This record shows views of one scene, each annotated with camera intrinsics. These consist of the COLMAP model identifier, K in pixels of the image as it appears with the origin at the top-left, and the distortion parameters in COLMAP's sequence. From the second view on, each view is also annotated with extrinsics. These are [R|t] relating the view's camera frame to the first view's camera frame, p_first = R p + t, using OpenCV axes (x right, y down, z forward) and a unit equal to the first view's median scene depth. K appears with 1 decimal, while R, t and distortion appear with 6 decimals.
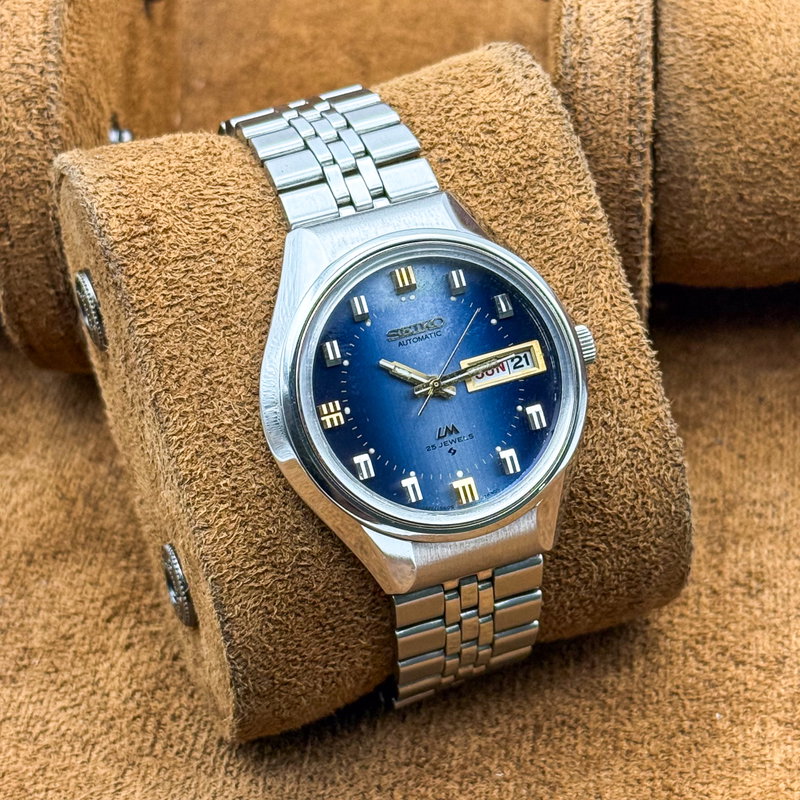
lens RADIAL K [[2495.8, 0, 400.0], [0, 2495.8, 400.0], [0, 0, 1]] dist [-0.225530, -1.515502]
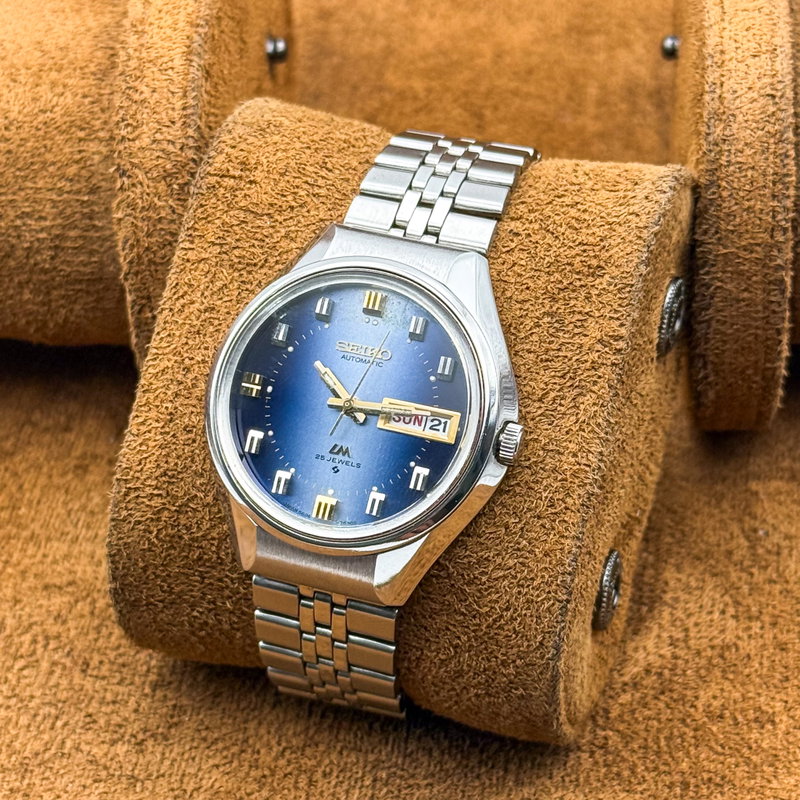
lens RADIAL K [[2495.8, 0, 400.0], [0, 2495.8, 400.0], [0, 0, 1]] dist [-0.225530, -1.515502]
pose [[0.767486, 0.421345, -0.483151, 0.515611], [-0.443822, 0.893070, 0.073814, -0.091467], [0.462589, 0.157781, 0.872420, 0.097781]]
